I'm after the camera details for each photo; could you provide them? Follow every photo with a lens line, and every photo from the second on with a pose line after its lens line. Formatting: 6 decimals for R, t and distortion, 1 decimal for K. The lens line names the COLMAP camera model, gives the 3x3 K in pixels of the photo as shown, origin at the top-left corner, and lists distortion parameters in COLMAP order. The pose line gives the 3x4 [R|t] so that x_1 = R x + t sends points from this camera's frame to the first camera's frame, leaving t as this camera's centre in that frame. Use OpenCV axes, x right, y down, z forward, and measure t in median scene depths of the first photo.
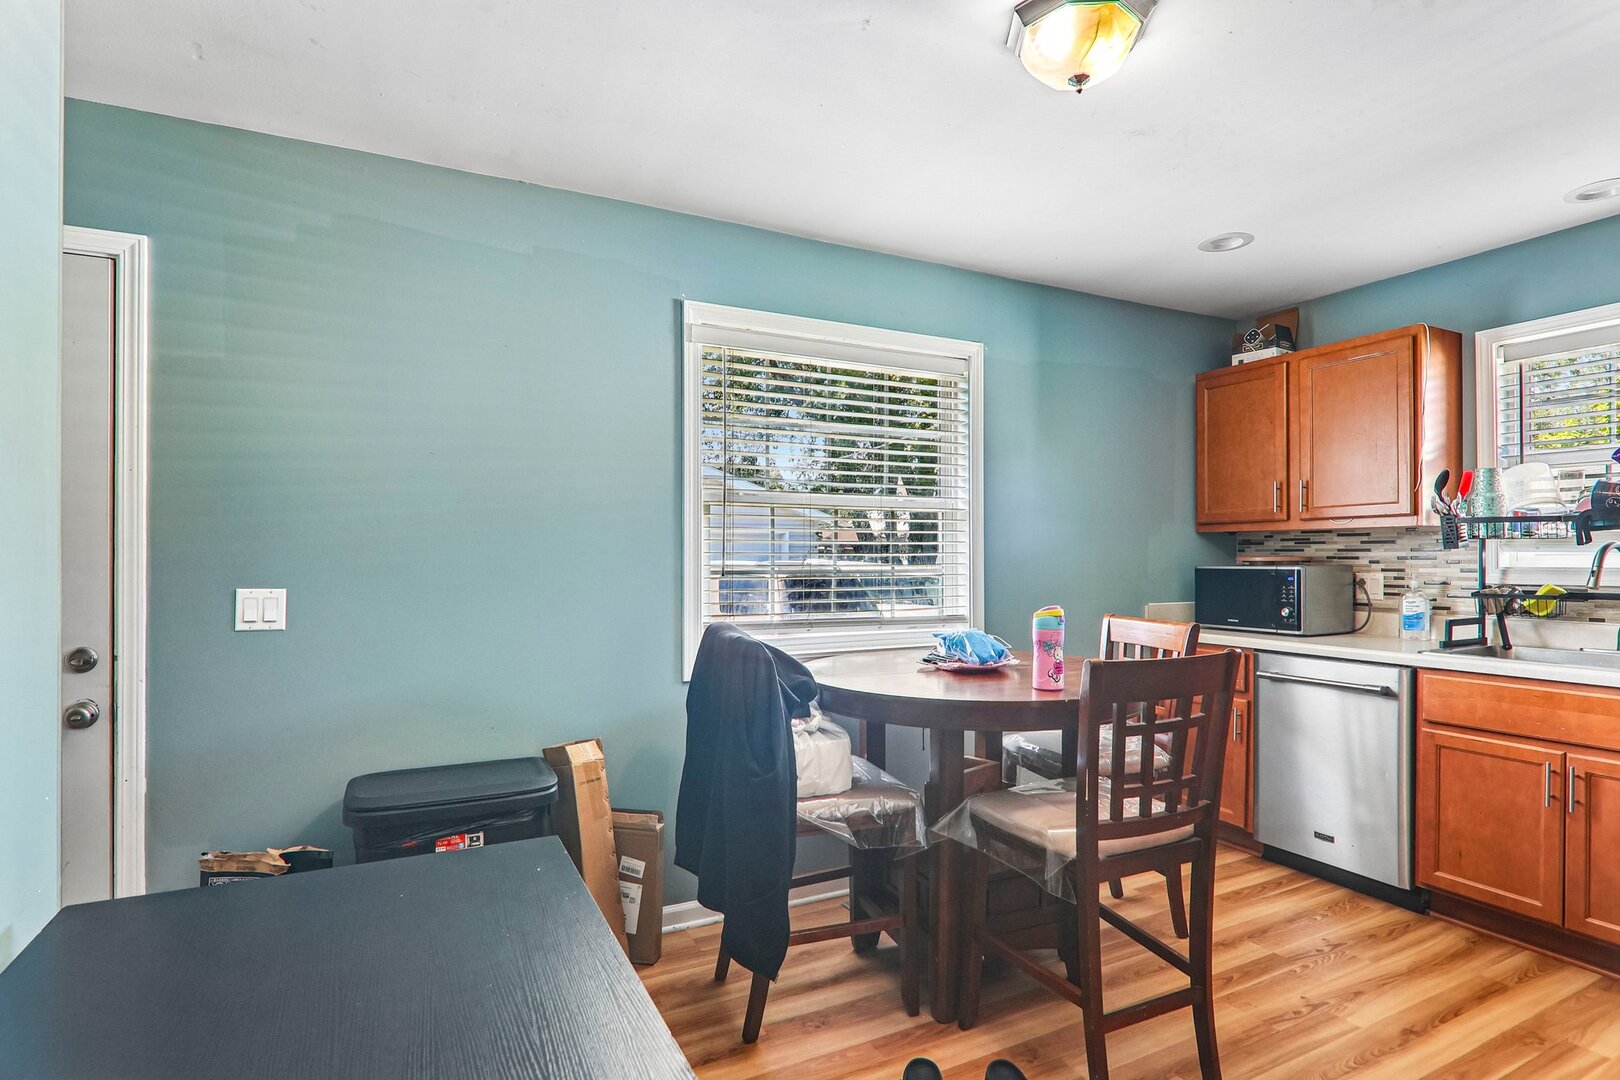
lens RADIAL K [[819.7, 0, 807.4], [0, 819.7, 552.2], [0, 0, 1]] dist [-0.003461, -0.000094]
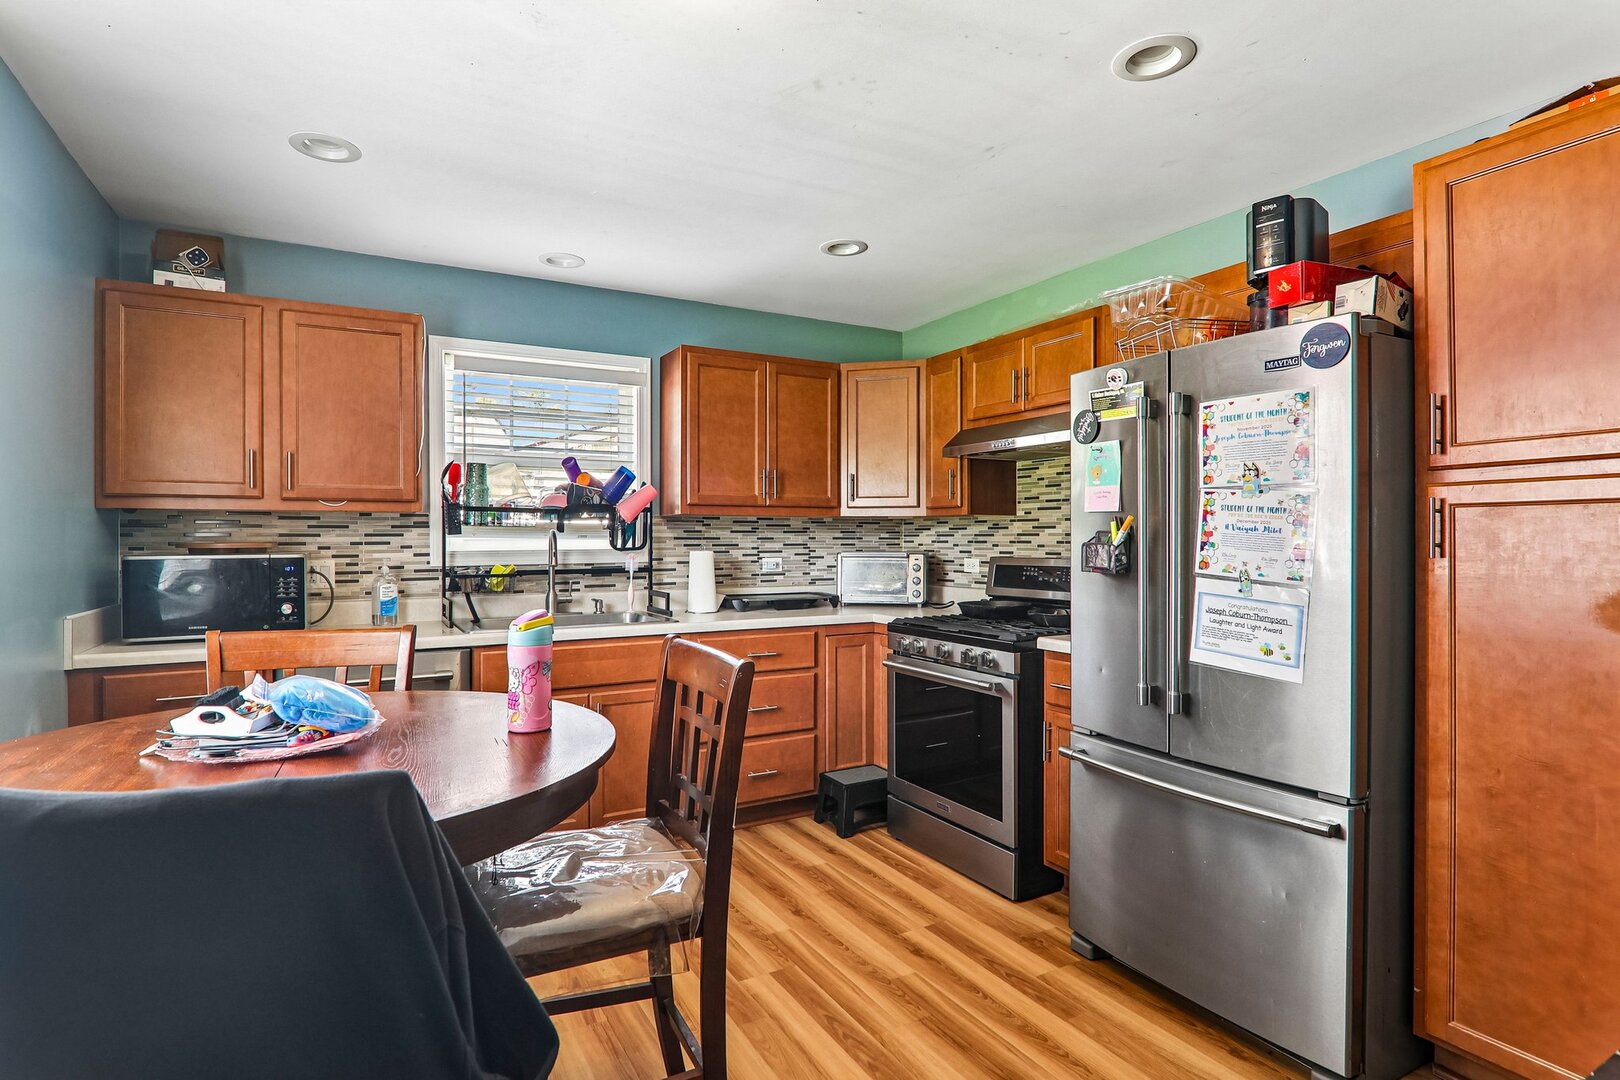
lens RADIAL K [[819.7, 0, 805.9], [0, 819.7, 533.6], [0, 0, 1]] dist [-0.003461, -0.000094]
pose [[-0.030883, 0.010133, 0.999472, -0.263830], [-0.001097, 0.999948, -0.010172, 0.004595], [-0.999522, -0.001410, -0.030871, 0.495416]]
